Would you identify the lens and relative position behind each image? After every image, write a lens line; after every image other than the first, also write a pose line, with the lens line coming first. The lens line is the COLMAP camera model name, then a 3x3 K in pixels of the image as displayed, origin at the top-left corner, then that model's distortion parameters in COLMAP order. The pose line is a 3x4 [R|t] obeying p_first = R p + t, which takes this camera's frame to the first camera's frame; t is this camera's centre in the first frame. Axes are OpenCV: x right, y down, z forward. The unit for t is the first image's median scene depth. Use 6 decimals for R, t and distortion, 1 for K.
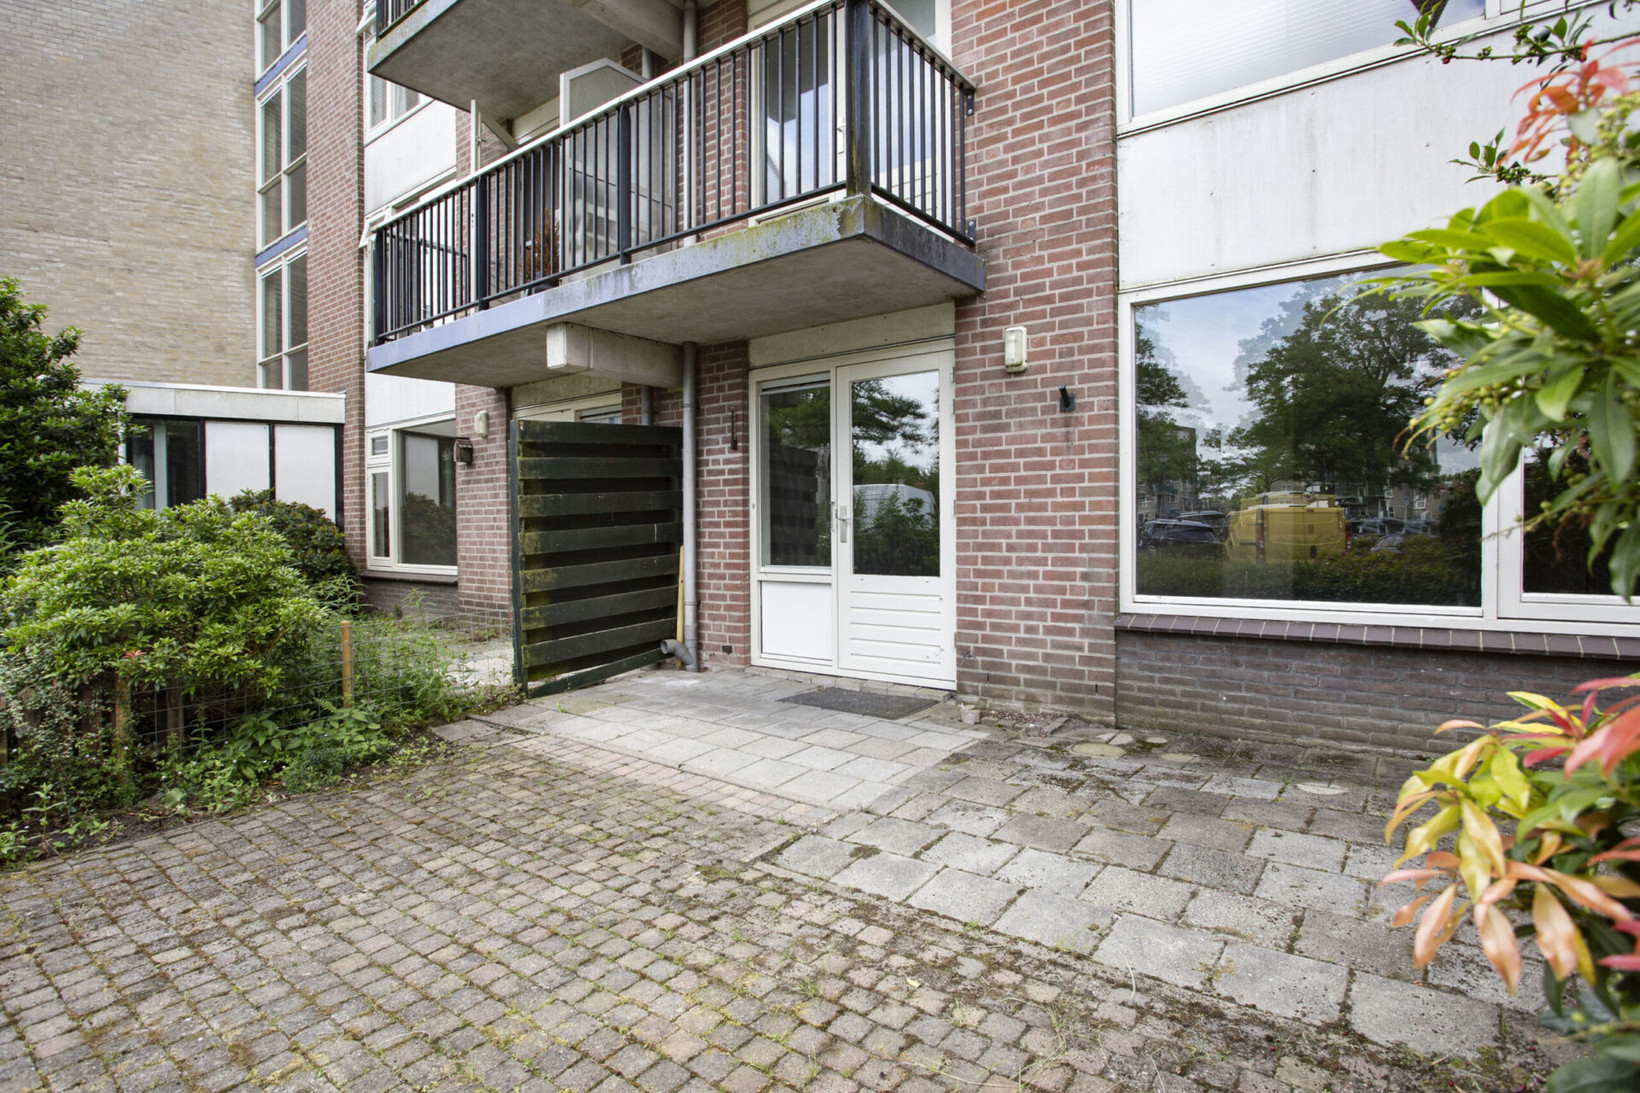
lens RADIAL K [[804.6, 0, 797.3], [0, 804.6, 542.2], [0, 0, 1]] dist [-0.063202, 0.023455]
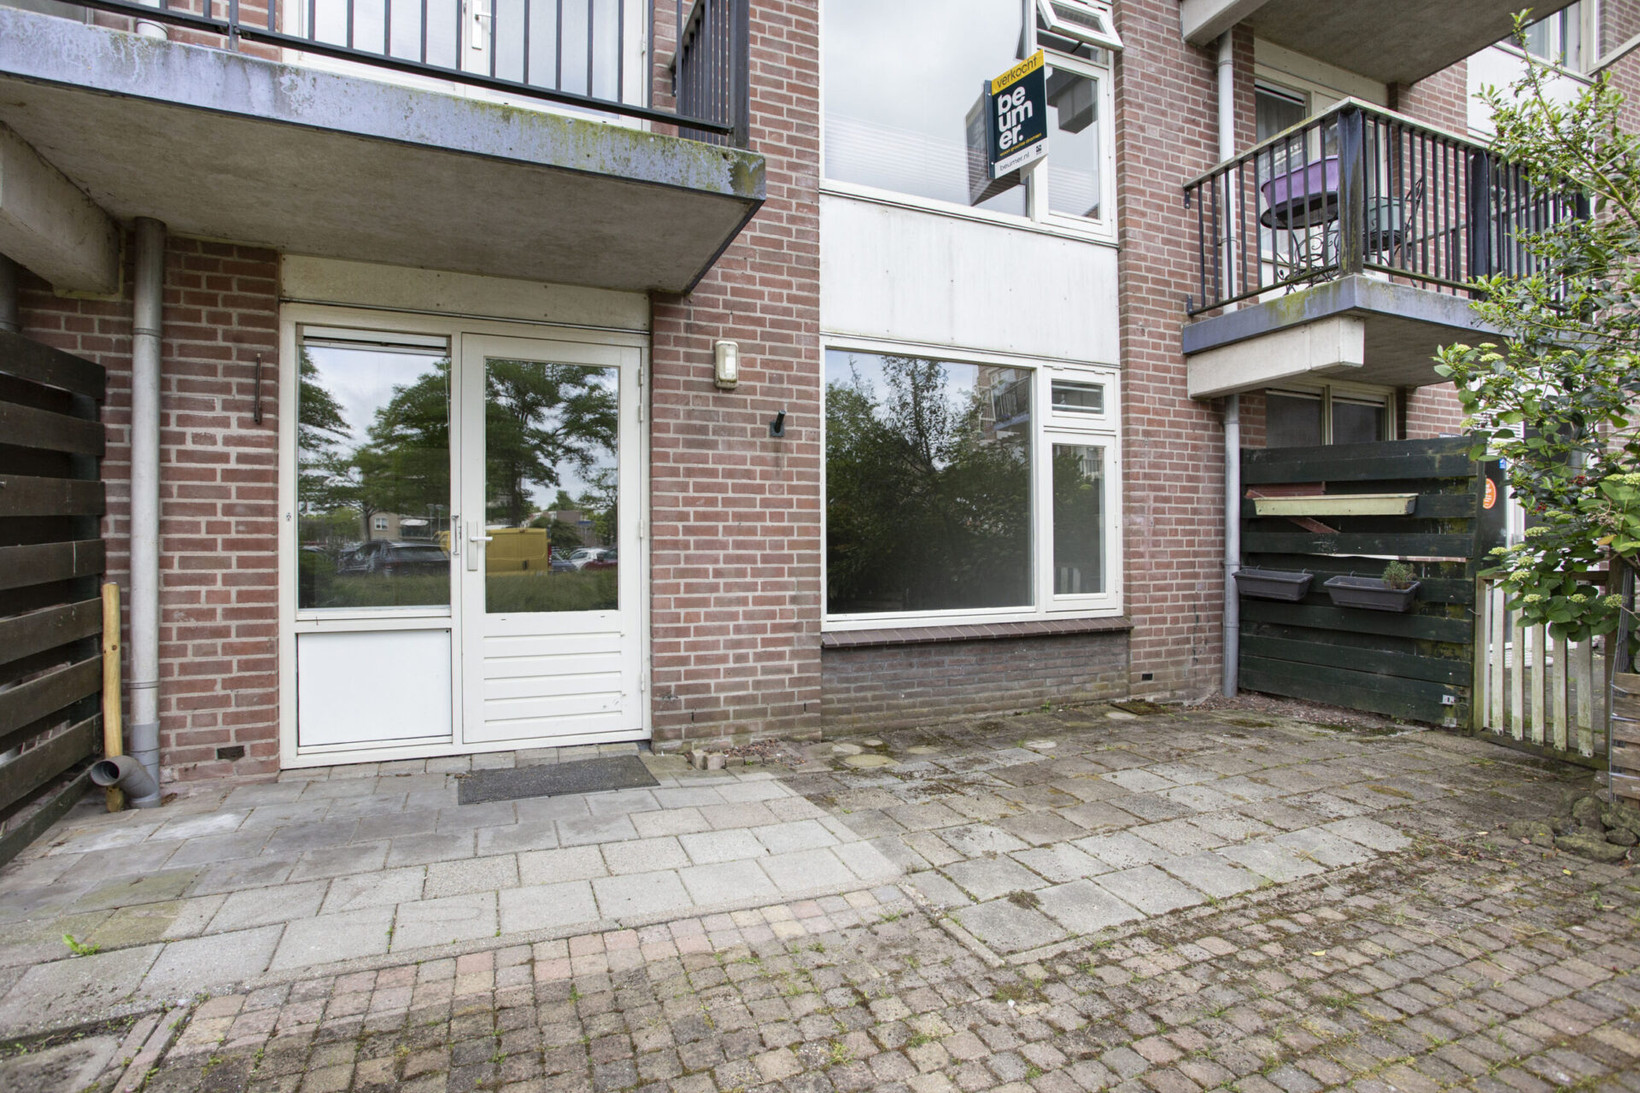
lens RADIAL K [[804.6, 0, 769.8], [0, 804.6, 549.0], [0, 0, 1]] dist [-0.063202, 0.023455]
pose [[0.514792, 0.012687, 0.857221, -0.725796], [0.017080, 0.999540, -0.025050, 0.004375], [-0.857145, 0.027537, 0.514339, 0.663255]]
